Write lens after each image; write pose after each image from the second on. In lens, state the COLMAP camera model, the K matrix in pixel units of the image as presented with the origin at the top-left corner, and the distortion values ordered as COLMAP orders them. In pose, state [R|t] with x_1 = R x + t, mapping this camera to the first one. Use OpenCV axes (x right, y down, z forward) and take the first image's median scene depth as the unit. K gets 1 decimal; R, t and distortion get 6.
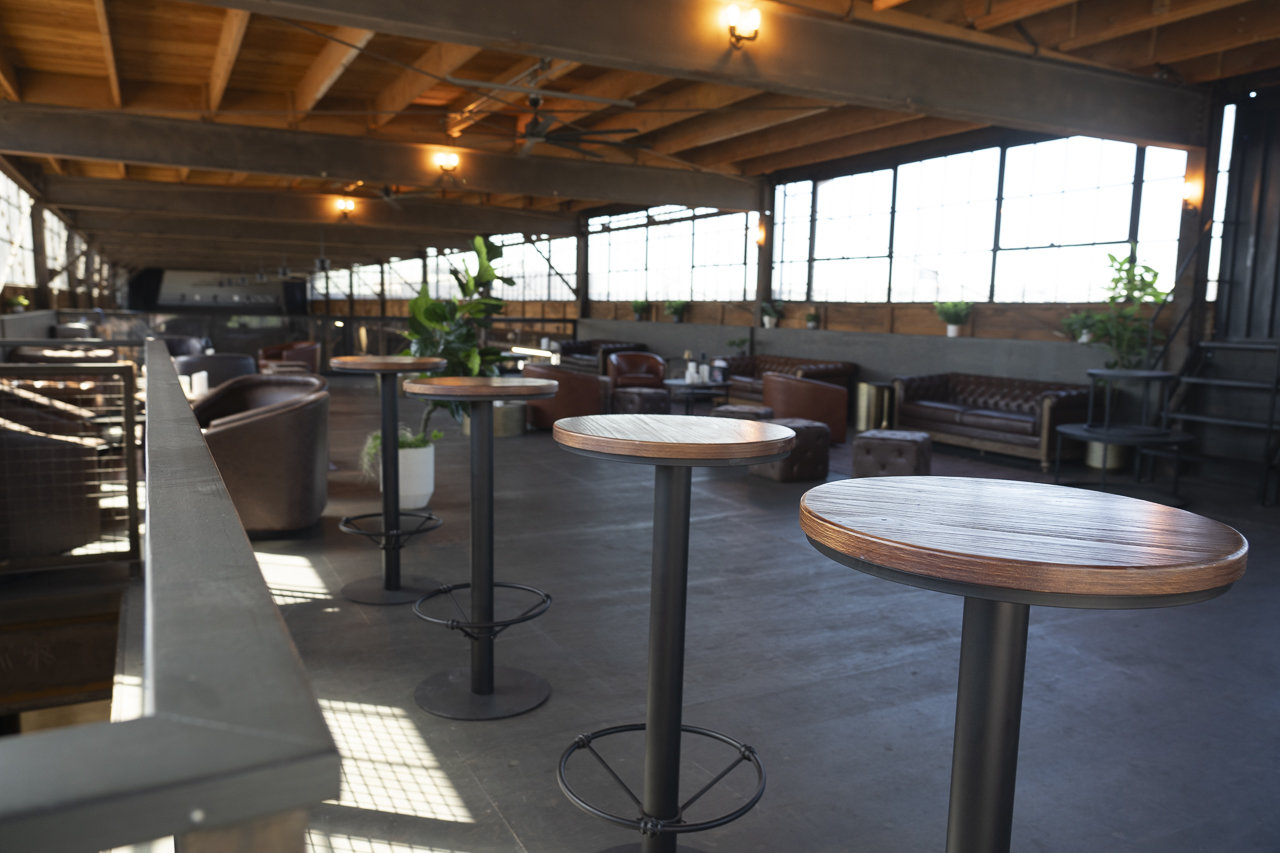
lens RADIAL K [[940.3, 0, 640.0], [0, 940.3, 426.5], [0, 0, 1]] dist [0.005993, 0.003598]
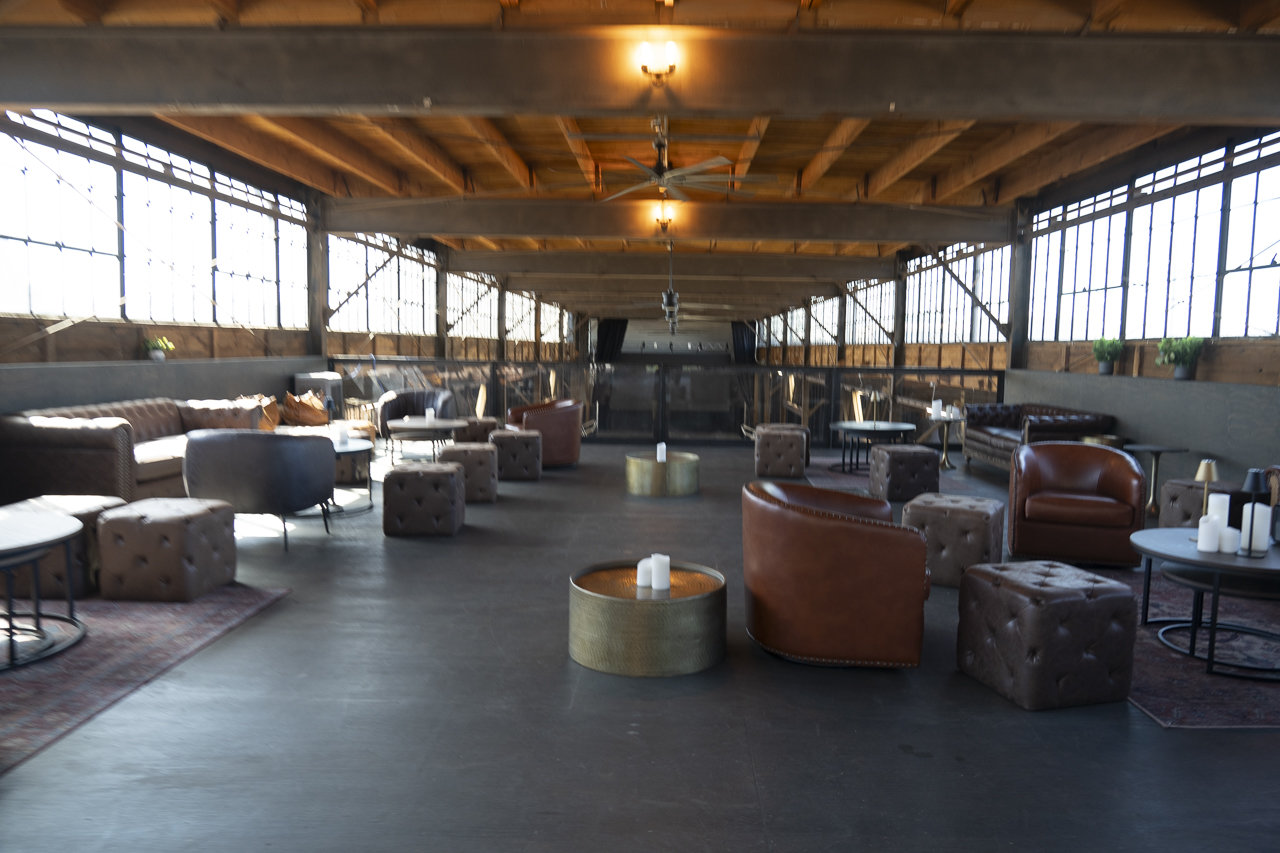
lens RADIAL K [[890.0, 0, 640.0], [0, 890.0, 426.5], [0, 0, 1]] dist [-0.020651, -0.003836]
pose [[0.869590, 0.038860, -0.492242, 0.022648], [-0.061537, 0.997655, -0.029951, -0.059147], [0.489924, 0.056336, 0.869943, 0.492675]]
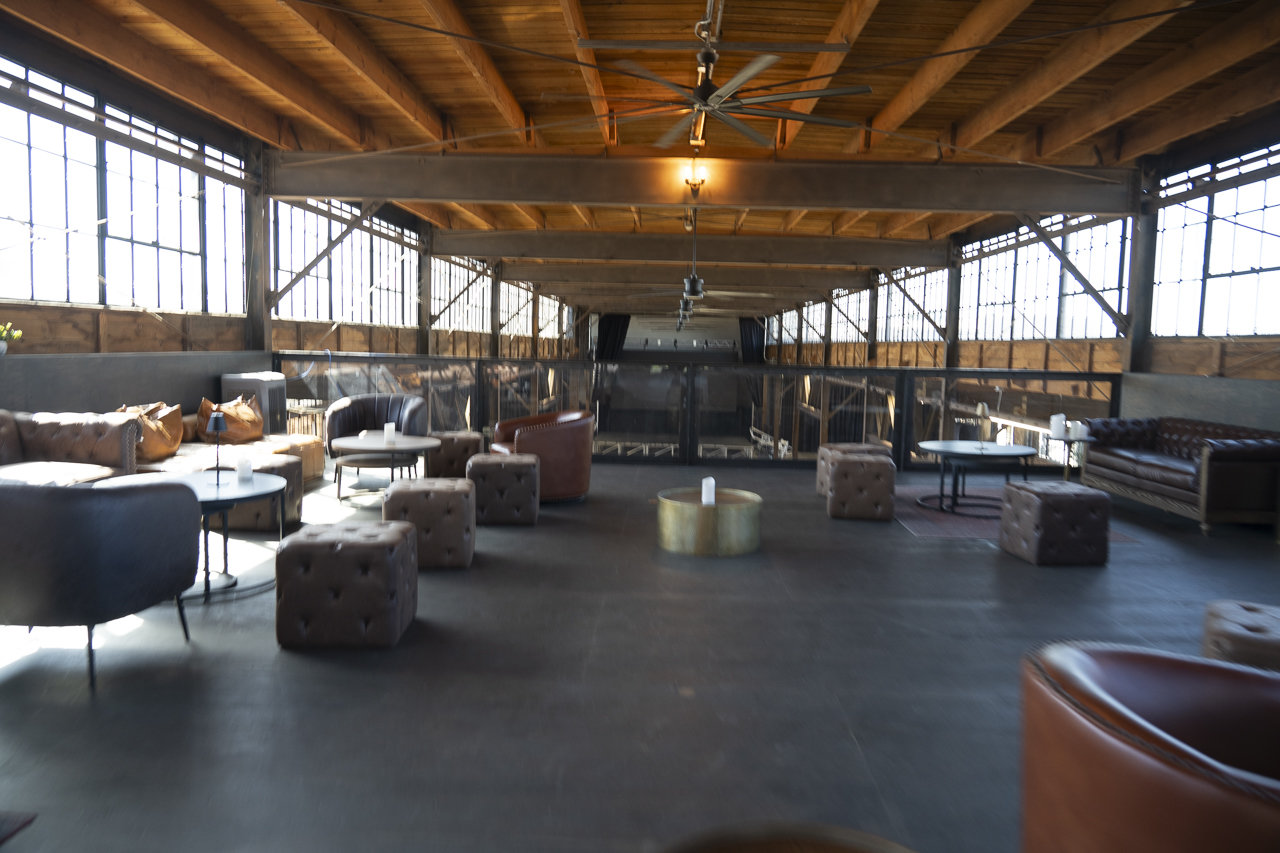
lens RADIAL K [[890.3, 0, 640.0], [0, 890.3, 426.5], [0, 0, 1]] dist [-0.000160, 0.000176]
pose [[0.870839, 0.045620, -0.489447, -0.079859], [-0.067739, 0.997322, -0.027565, -0.076329], [0.486879, 0.057160, 0.871597, 0.632461]]
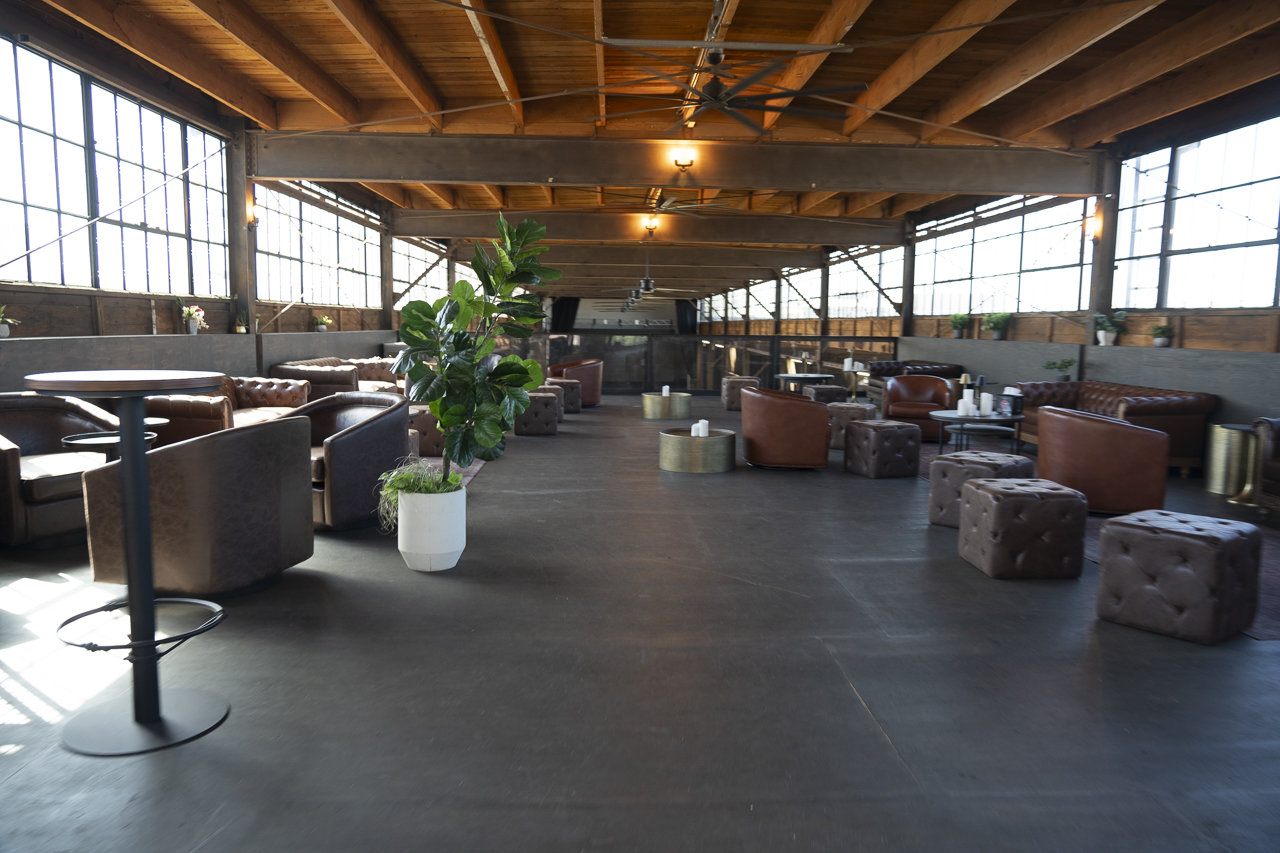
lens RADIAL K [[890.0, 0, 640.0], [0, 890.0, 426.5], [0, 0, 1]] dist [-0.020651, -0.003836]
pose [[0.903904, 0.039762, -0.425884, 0.103429], [-0.047819, 0.998822, -0.008238, -0.015623], [0.425054, 0.027811, 0.904740, 0.192678]]
